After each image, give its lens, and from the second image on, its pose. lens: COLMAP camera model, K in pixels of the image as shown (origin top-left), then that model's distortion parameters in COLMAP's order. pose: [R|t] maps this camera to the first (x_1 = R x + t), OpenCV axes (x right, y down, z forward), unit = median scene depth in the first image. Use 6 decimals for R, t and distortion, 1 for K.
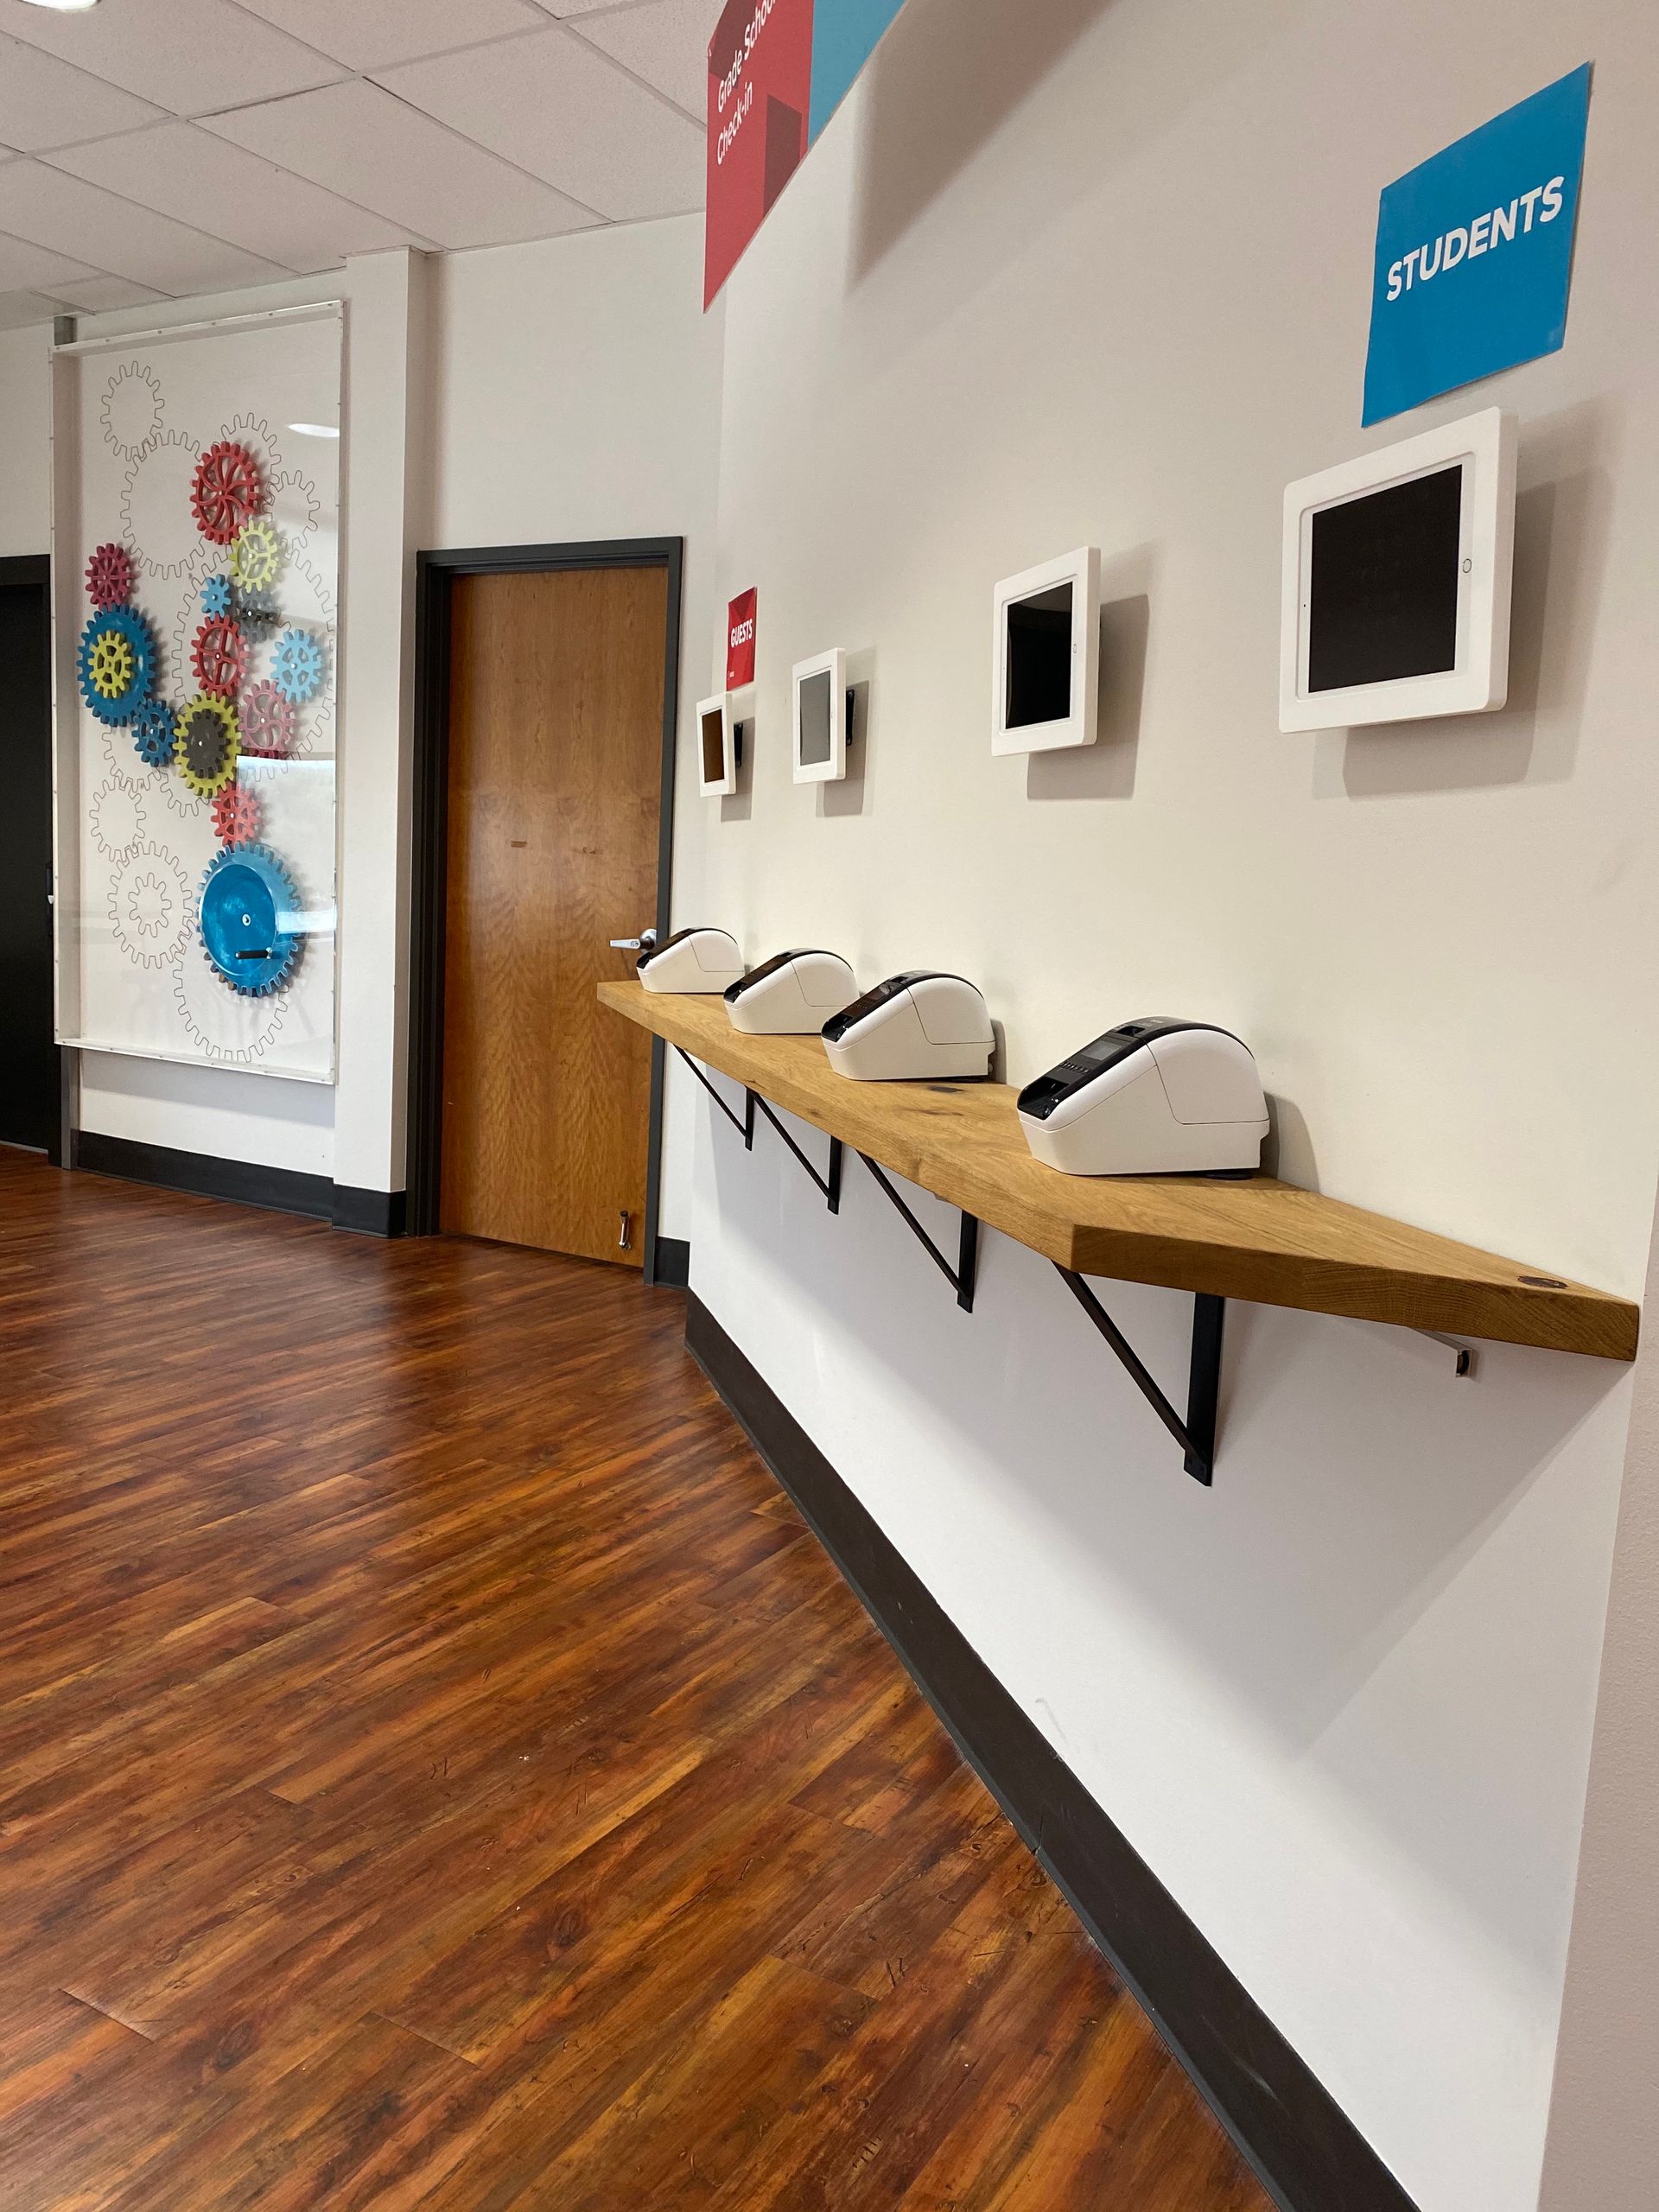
lens RADIAL K [[1736.6, 0, 822.9], [0, 1736.6, 1098.6], [0, 0, 1]] dist [0.024250, -0.003455]
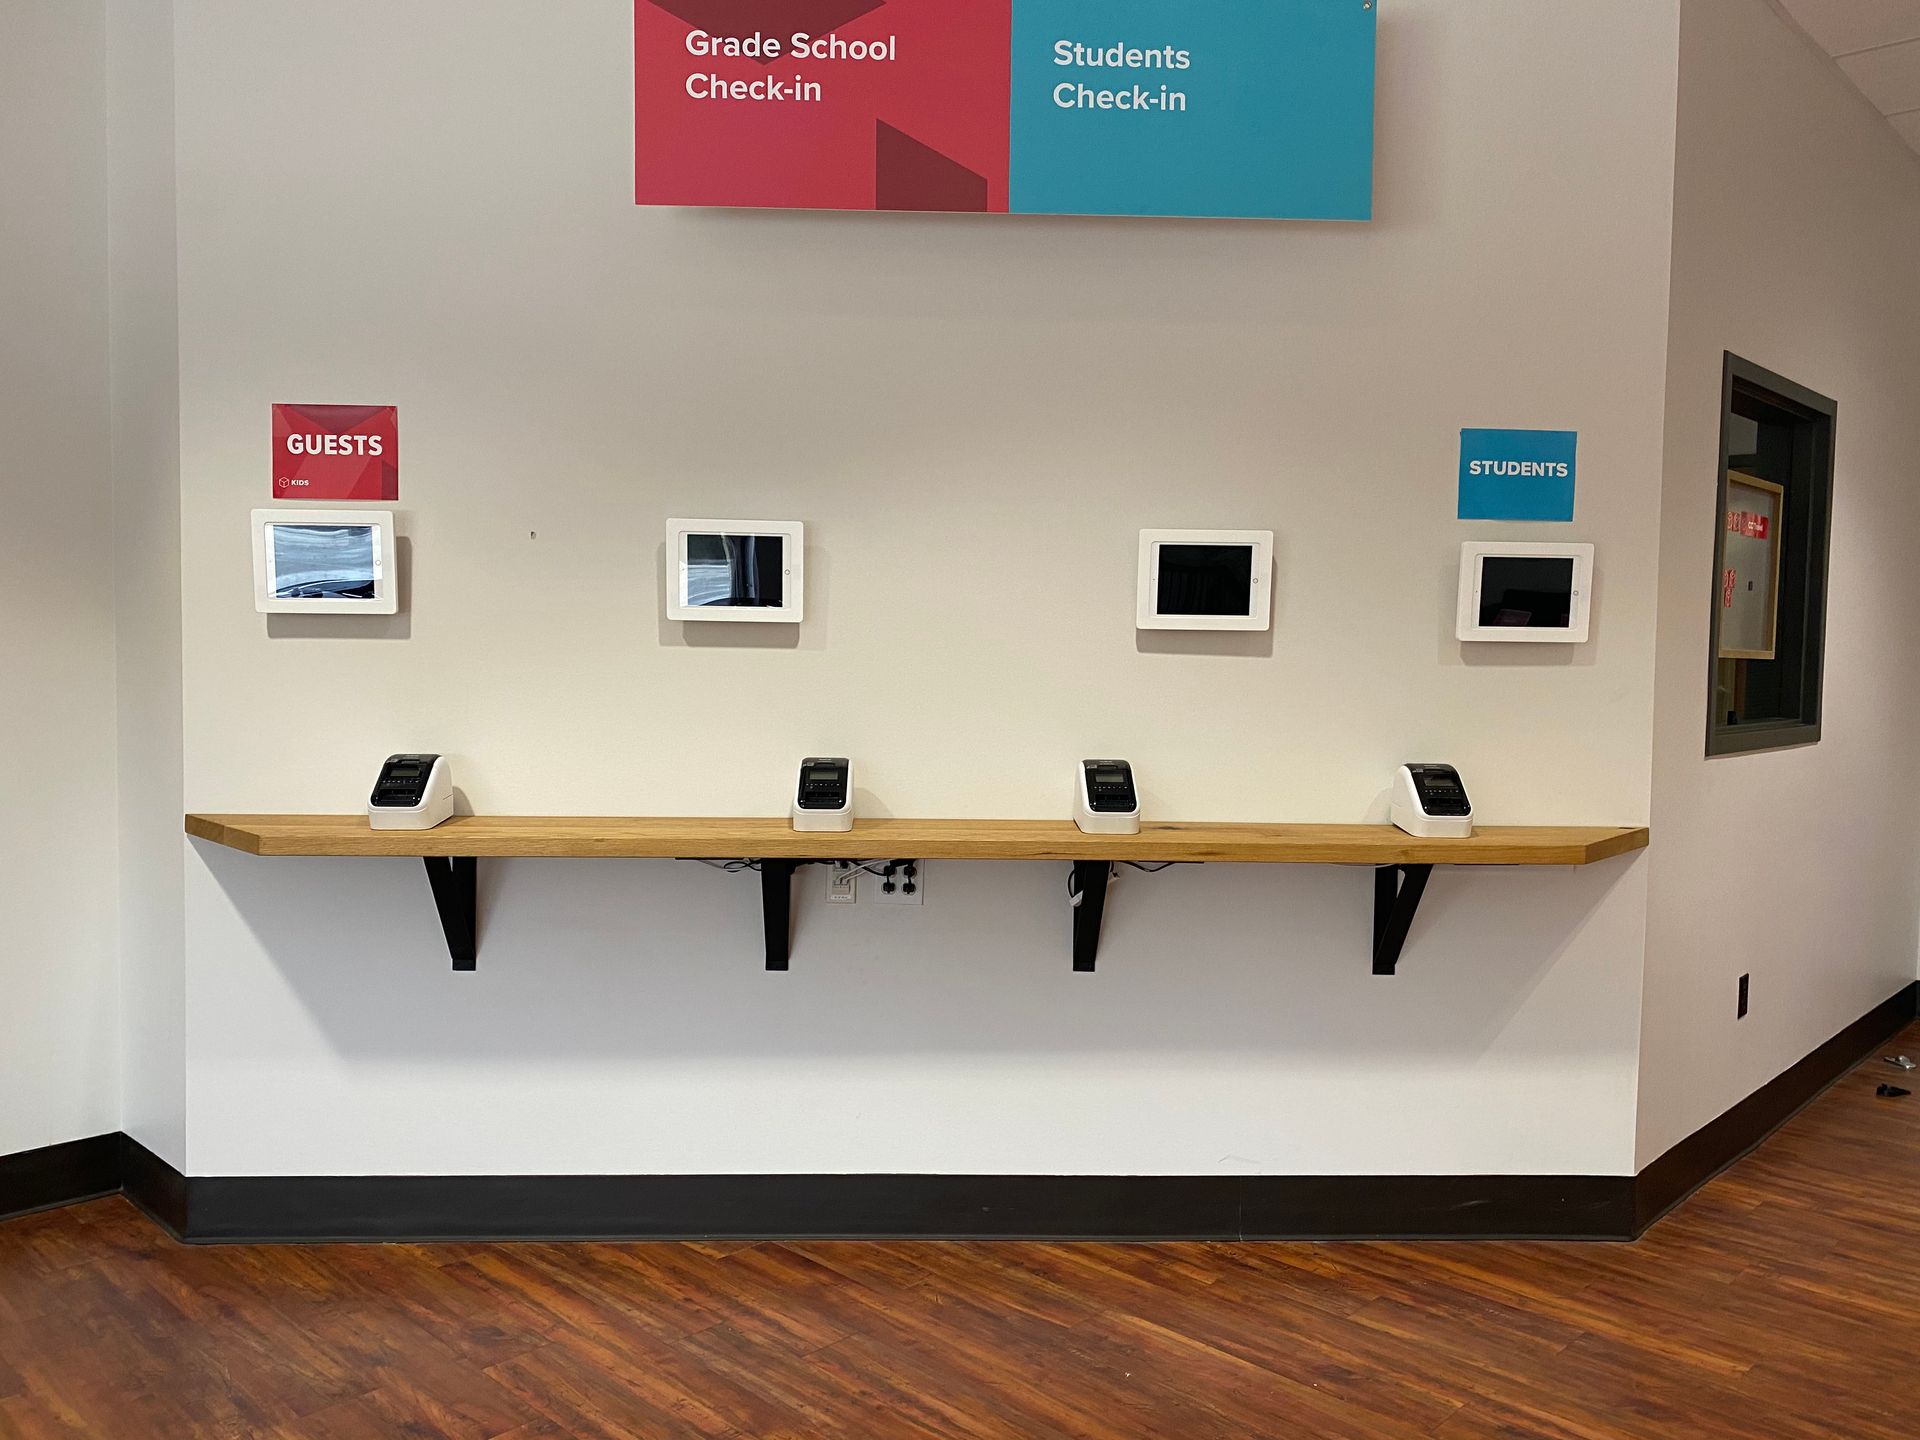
lens RADIAL K [[1507.3, 0, 955.2], [0, 1507.3, 728.0], [0, 0, 1]] dist [0.024250, -0.003455]
pose [[0.214231, -0.103608, 0.971273, -1.374359], [0.123748, 0.989225, 0.078228, -0.242175], [-0.968913, 0.103434, 0.224744, 0.866181]]
